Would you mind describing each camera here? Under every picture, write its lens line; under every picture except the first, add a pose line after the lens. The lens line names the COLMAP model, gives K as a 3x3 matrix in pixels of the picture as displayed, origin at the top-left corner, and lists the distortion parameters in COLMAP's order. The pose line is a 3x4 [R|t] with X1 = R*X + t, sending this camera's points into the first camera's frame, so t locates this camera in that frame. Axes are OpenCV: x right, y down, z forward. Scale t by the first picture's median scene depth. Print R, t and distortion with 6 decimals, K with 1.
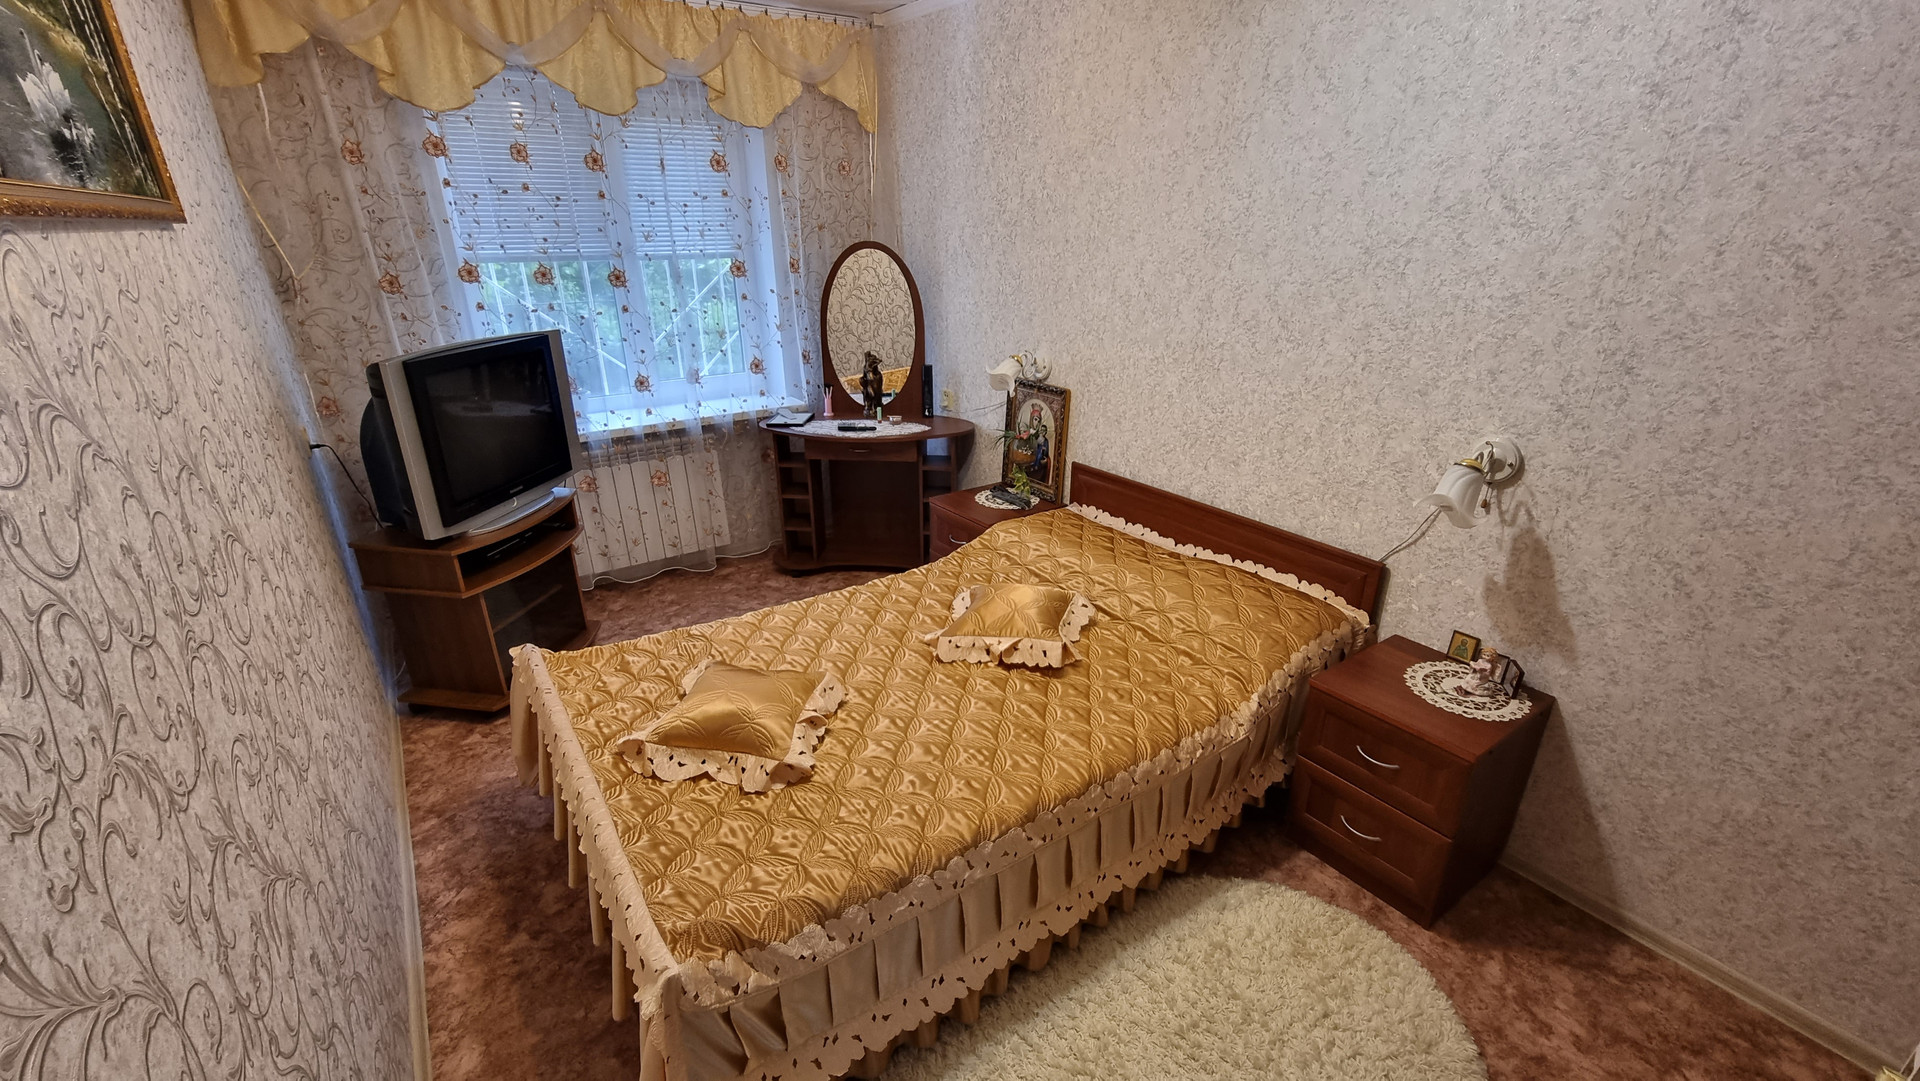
lens RADIAL K [[789.9, 0, 966.0], [0, 789.9, 552.3], [0, 0, 1]] dist [-0.008429, 0.000616]
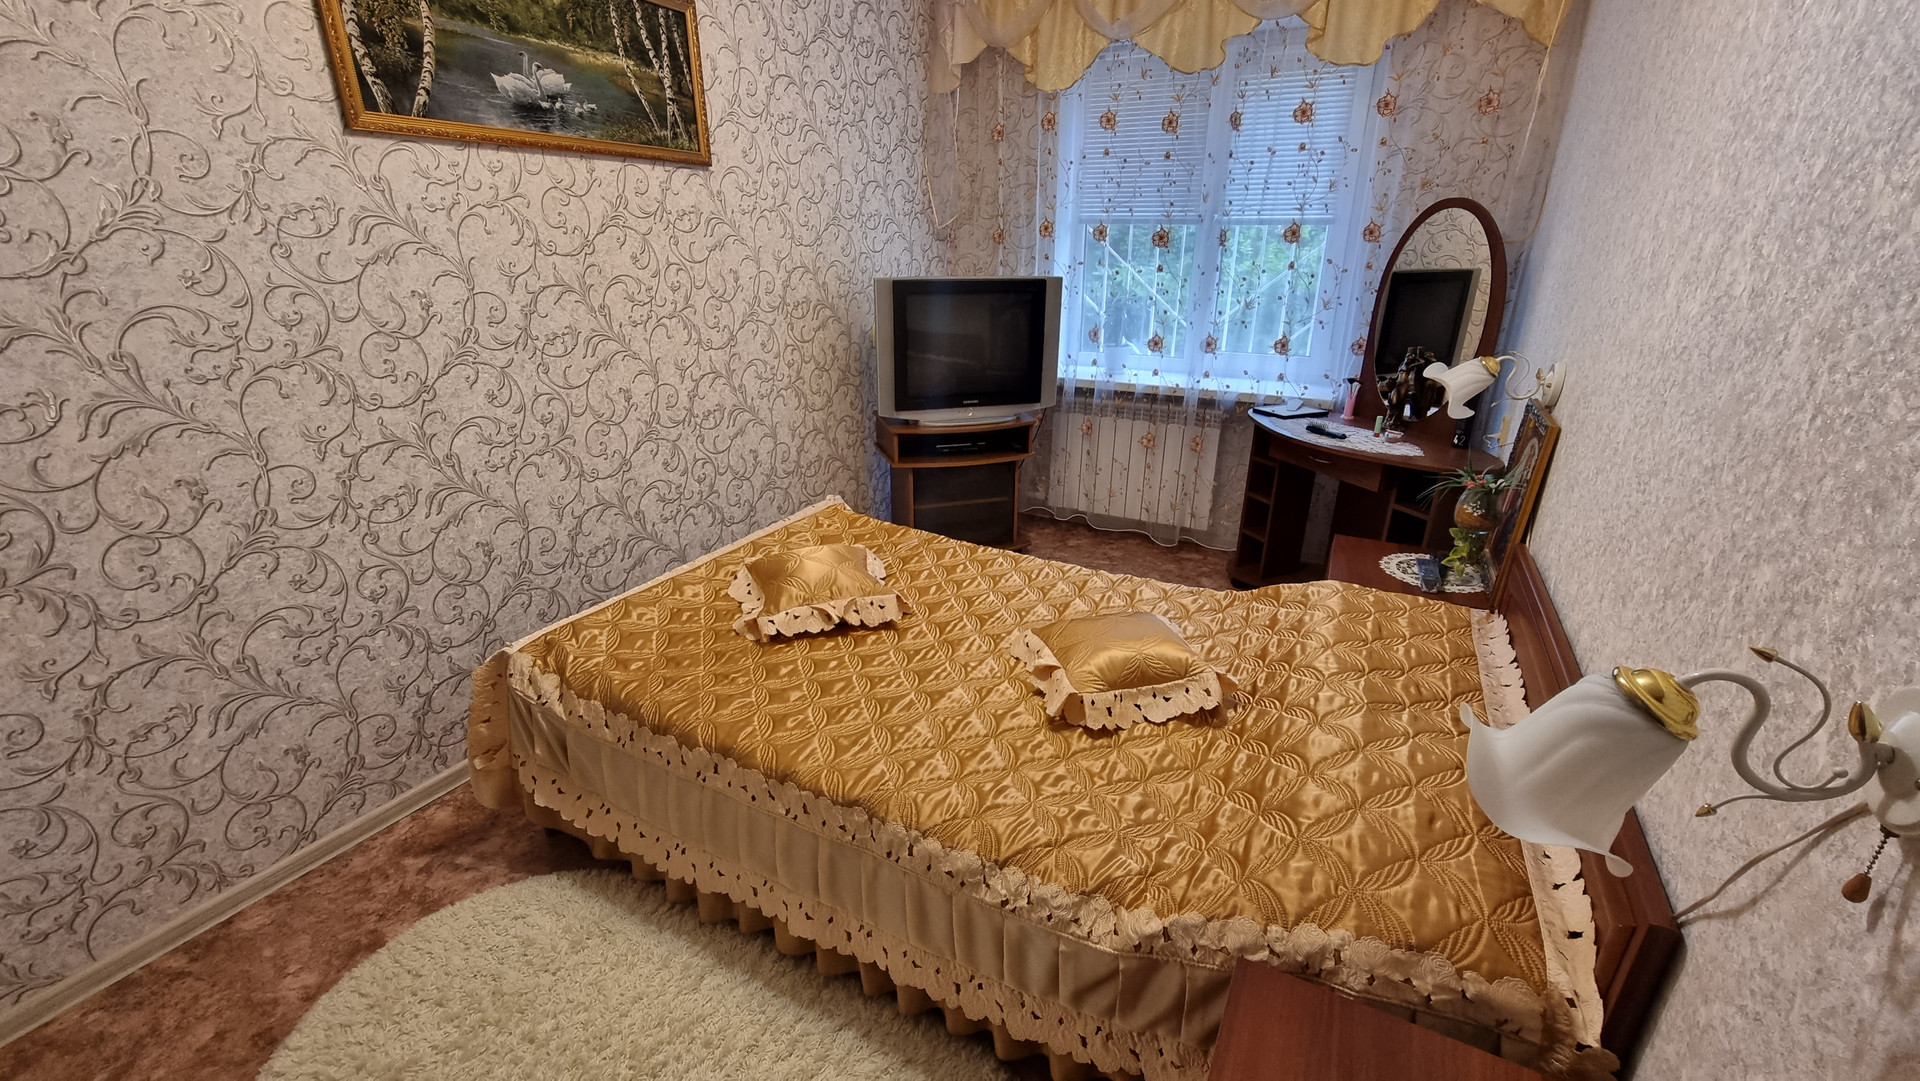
lens RADIAL K [[789.9, 0, 964.6], [0, 789.9, 552.6], [0, 0, 1]] dist [-0.008429, 0.000616]
pose [[0.453008, 0.332989, -0.826984, 0.602632], [-0.346104, 0.920556, 0.181077, -0.097396], [0.821581, 0.204193, 0.532268, 0.462804]]
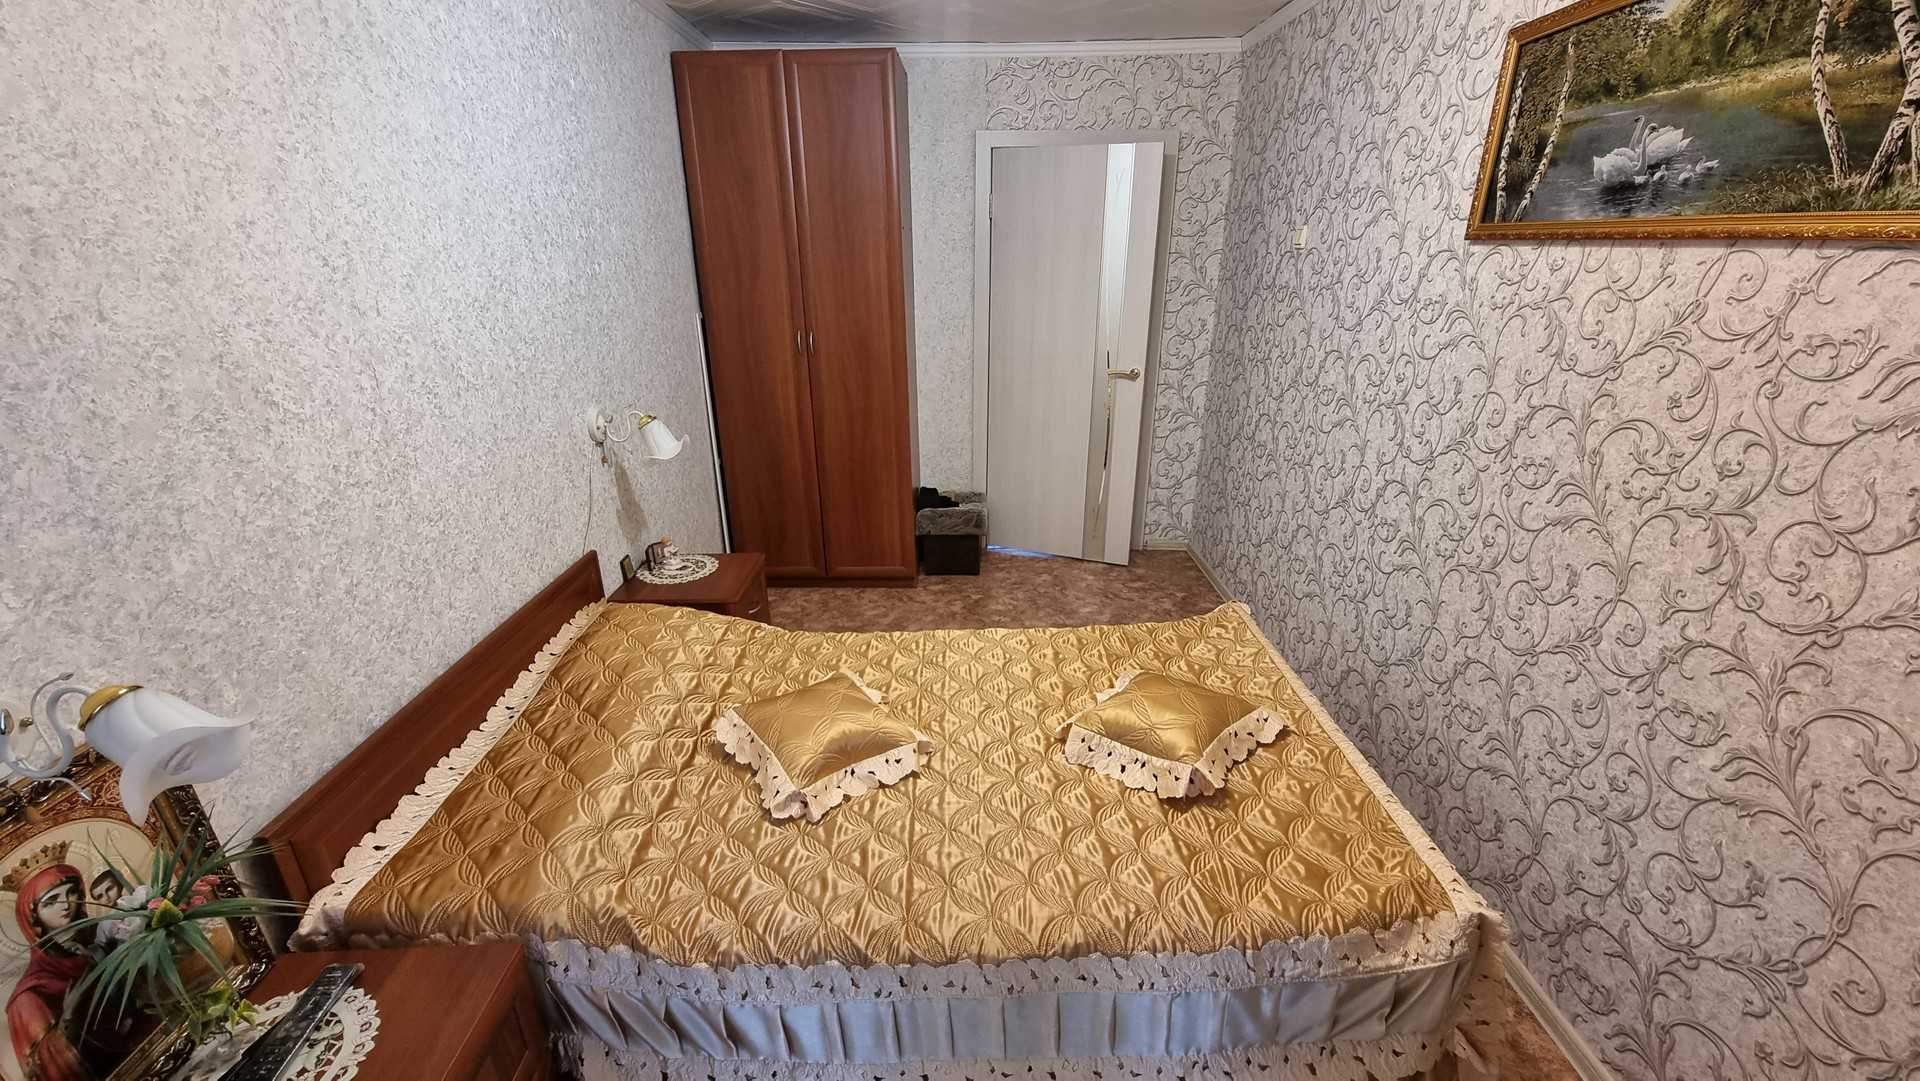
lens RADIAL K [[789.9, 0, 962.9], [0, 789.9, 551.7], [0, 0, 1]] dist [-0.008429, 0.000616]
pose [[-0.819246, -0.207070, 0.534751, -0.462434], [0.221923, 0.745378, 0.628619, -0.537924], [-0.528759, 0.633667, -0.564694, 1.293549]]
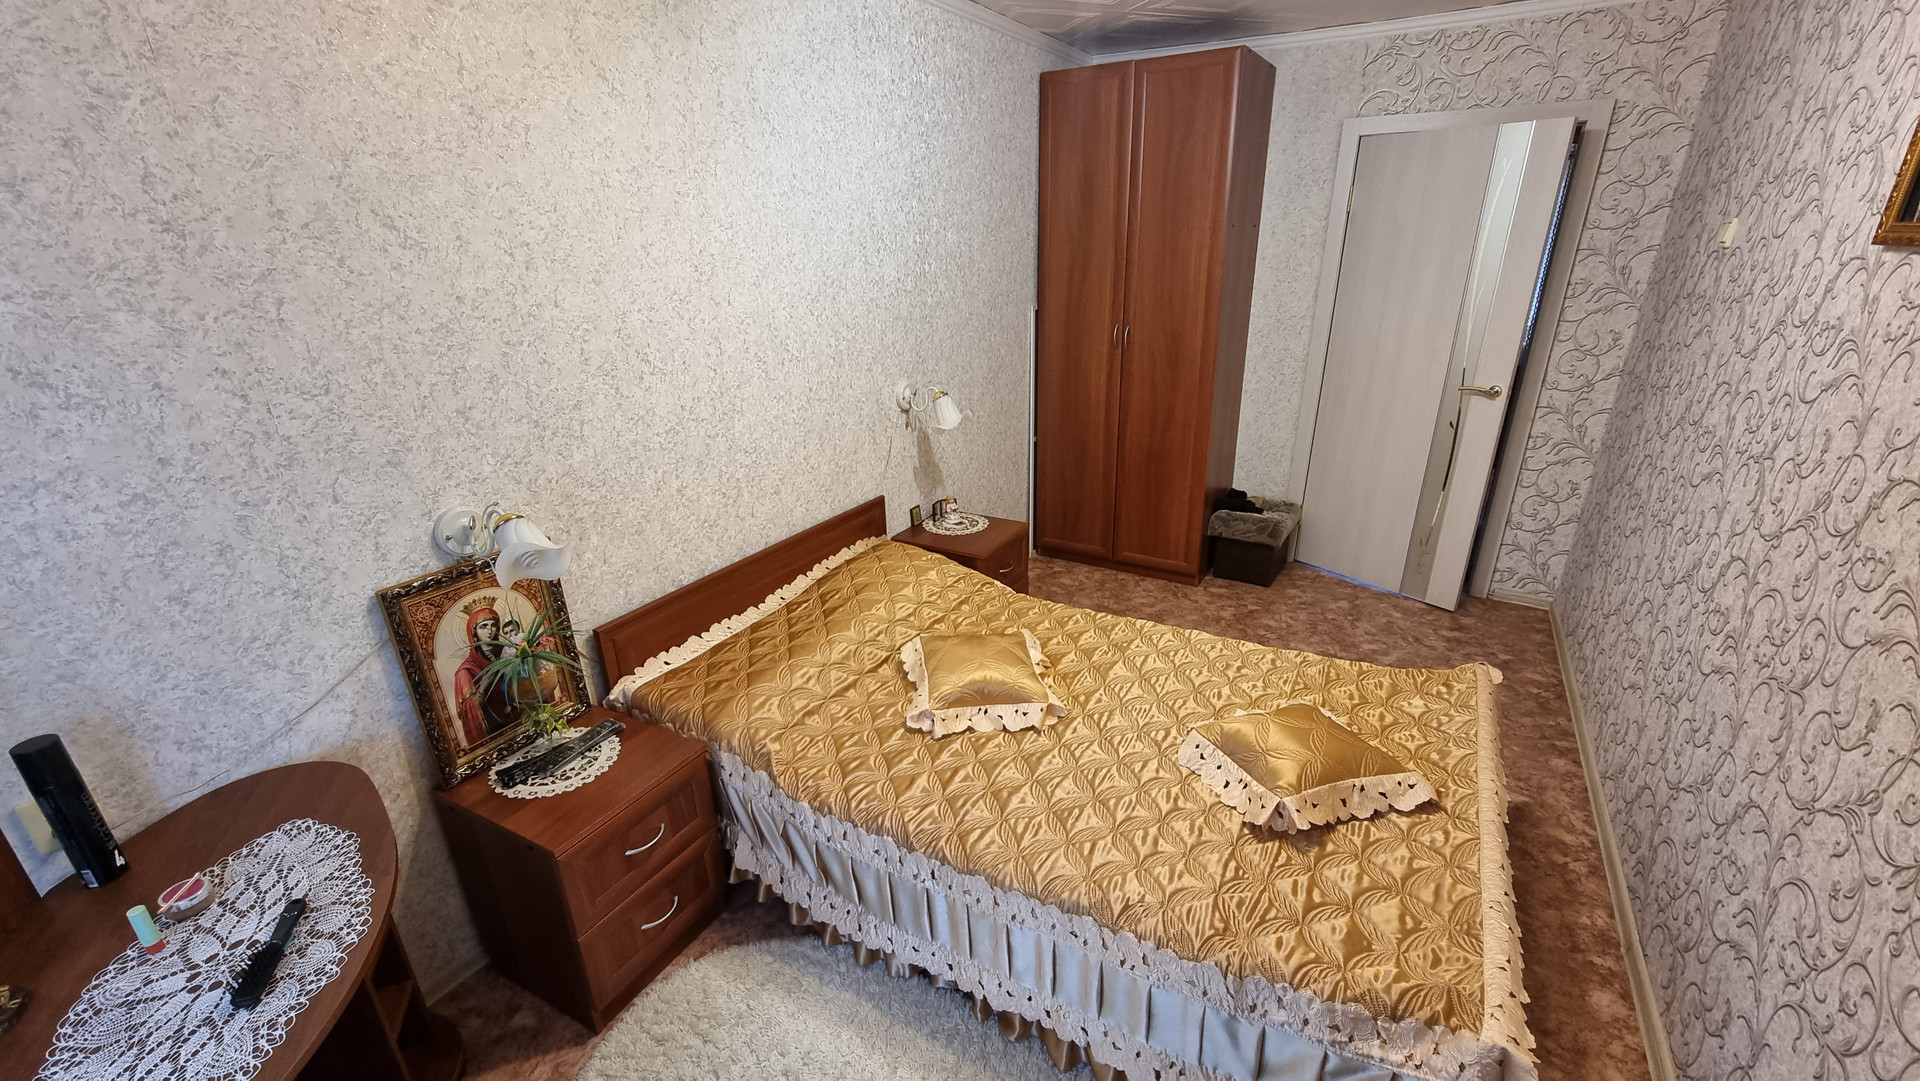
lens RADIAL K [[789.9, 0, 962.3], [0, 789.9, 551.5], [0, 0, 1]] dist [-0.008429, 0.000616]
pose [[-0.408260, -0.334318, 0.849444, -0.695873], [0.365538, 0.792795, 0.487708, -0.504886], [-0.836484, 0.509615, -0.201461, 1.160189]]
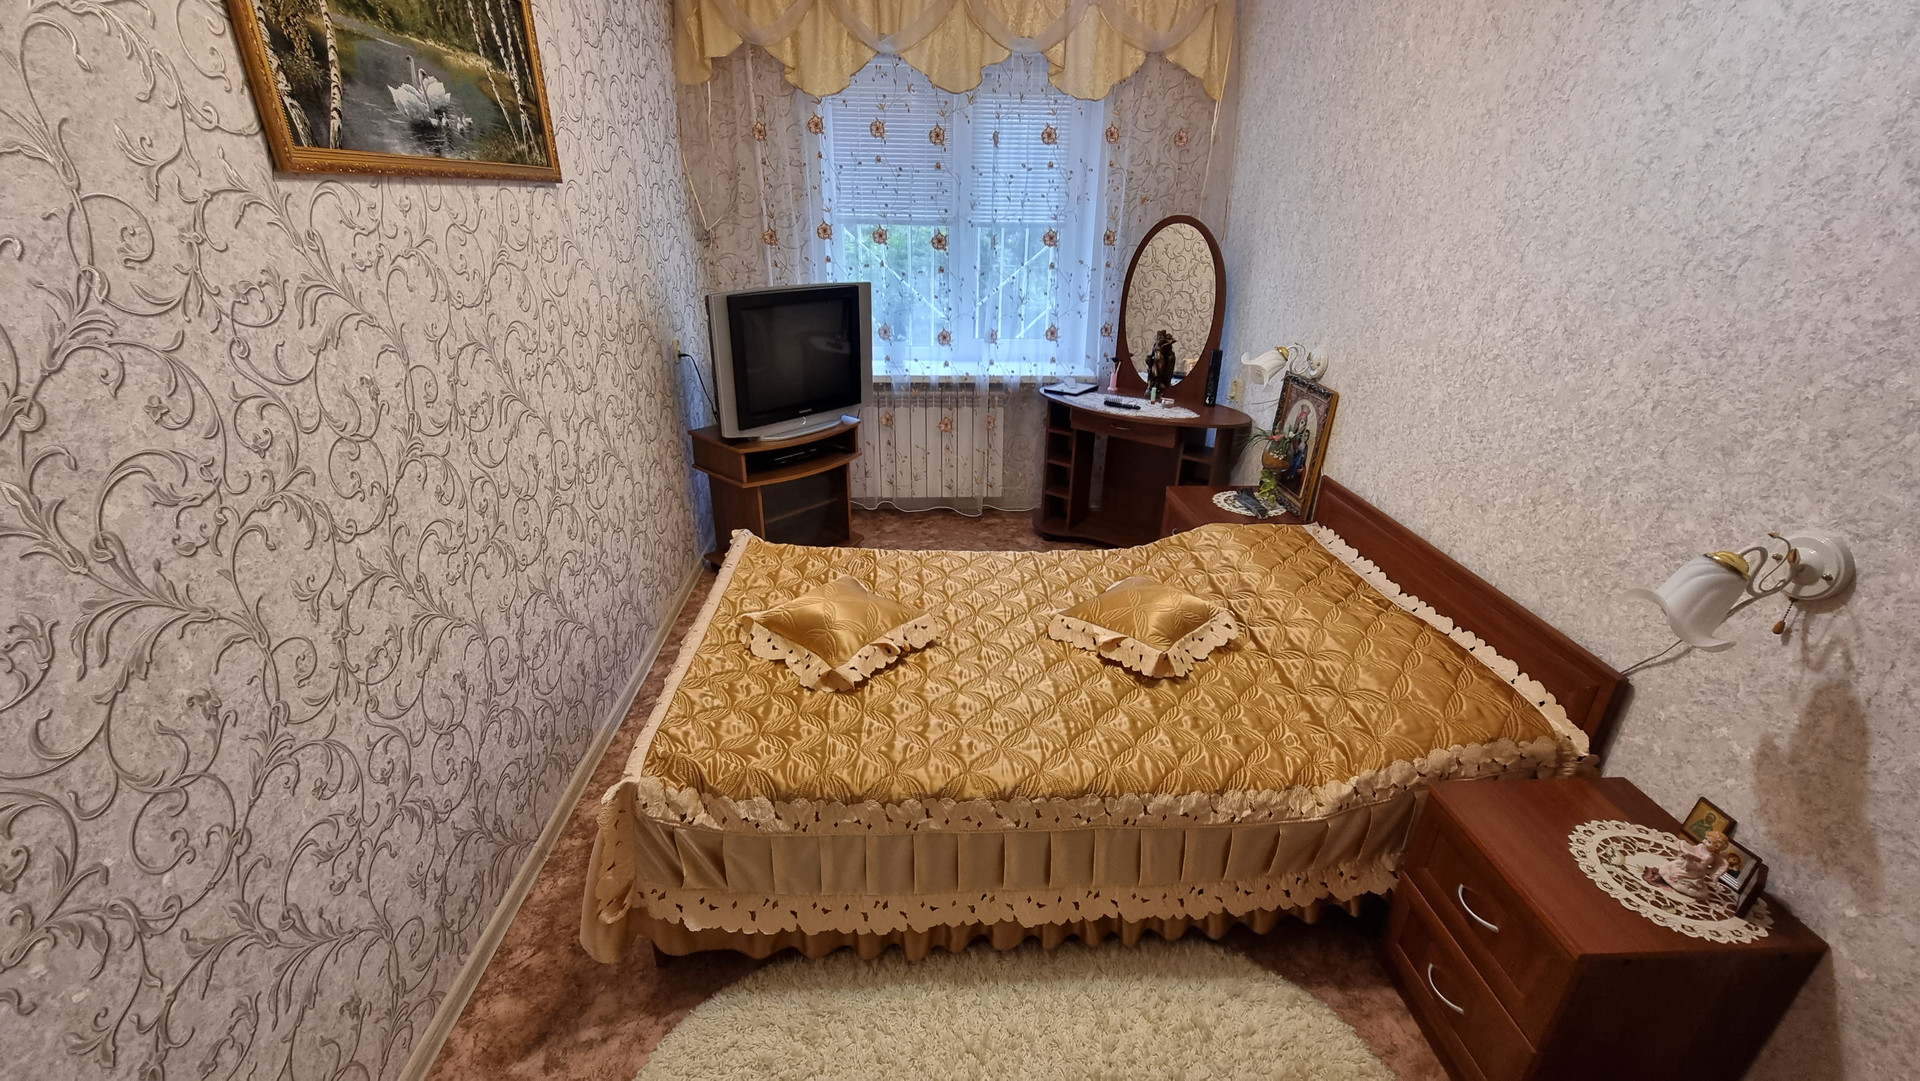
lens RADIAL K [[789.9, 0, 965.7], [0, 789.9, 552.3], [0, 0, 1]] dist [-0.008429, 0.000616]
pose [[0.849480, 0.229959, -0.474871, 0.317712], [-0.217926, 0.972587, 0.081139, -0.023339], [0.480512, 0.034561, 0.876307, 0.068227]]
